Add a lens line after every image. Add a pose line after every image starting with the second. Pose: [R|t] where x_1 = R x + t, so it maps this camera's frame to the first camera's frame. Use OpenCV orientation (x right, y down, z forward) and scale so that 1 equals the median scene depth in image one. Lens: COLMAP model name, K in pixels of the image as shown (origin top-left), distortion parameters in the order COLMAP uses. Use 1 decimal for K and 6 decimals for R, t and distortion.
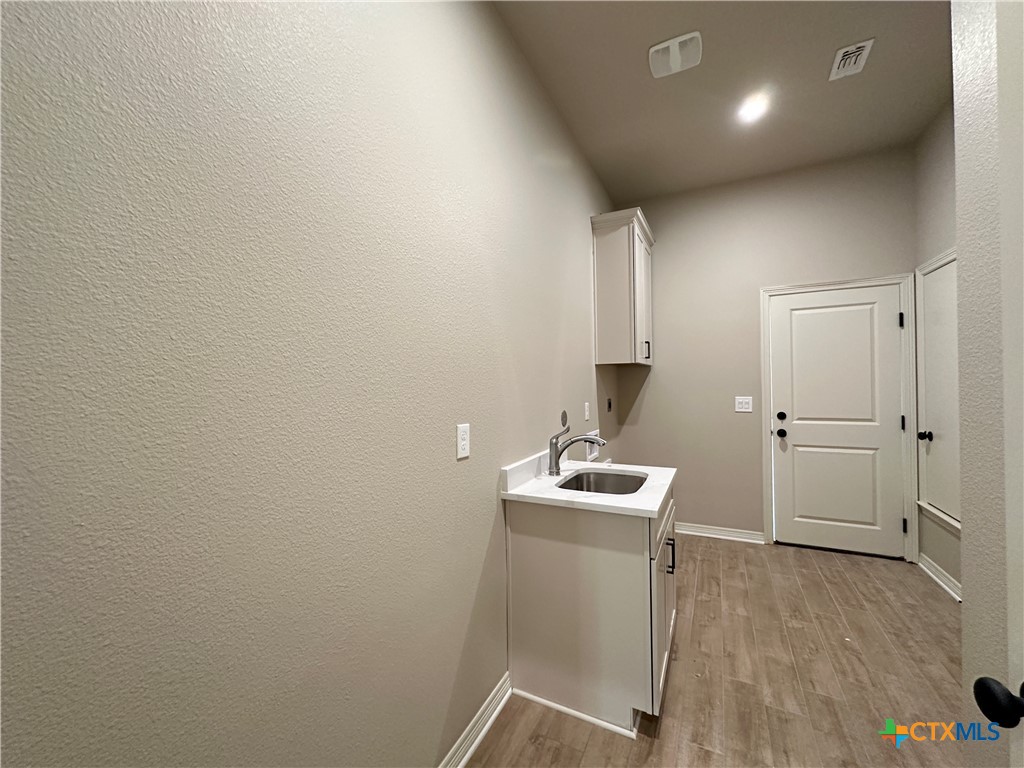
lens RADIAL K [[408.2, 0, 506.8], [0, 408.2, 383.9], [0, 0, 1]] dist [-0.002263, 0.000722]
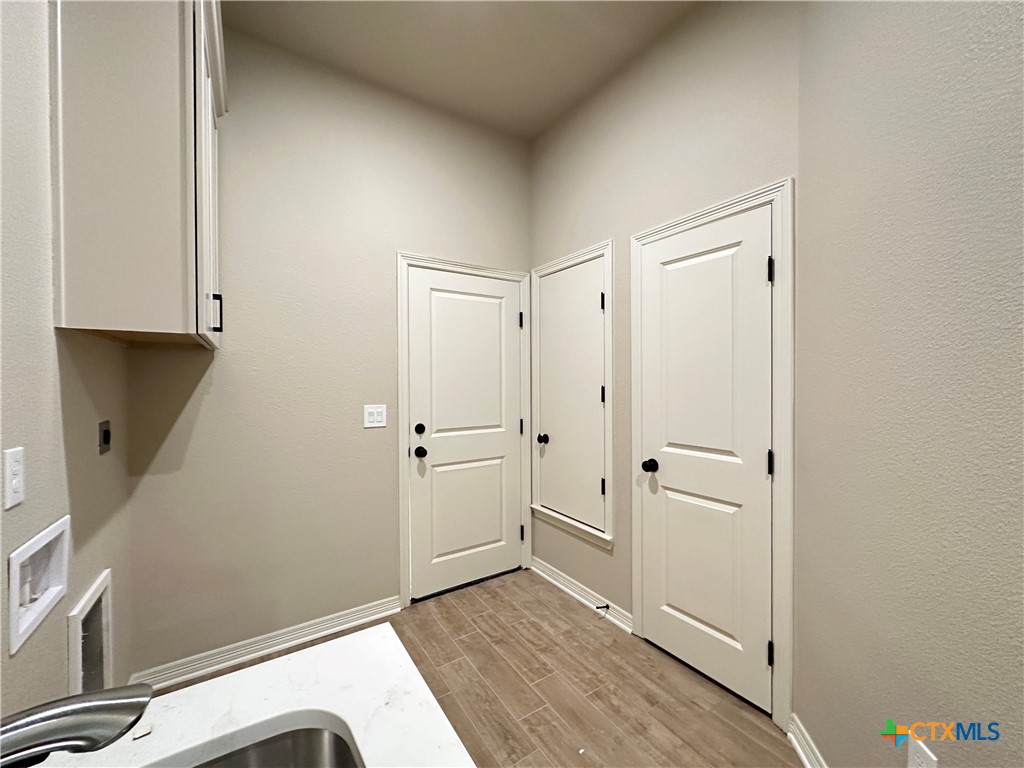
lens RADIAL K [[408.2, 0, 511.7], [0, 408.2, 384.3], [0, 0, 1]] dist [-0.002263, 0.000722]
pose [[0.488061, 0.005483, 0.872792, 0.116396], [-0.004387, 0.999983, -0.003829, -0.000834], [-0.872798, -0.001960, 0.488077, 0.550230]]
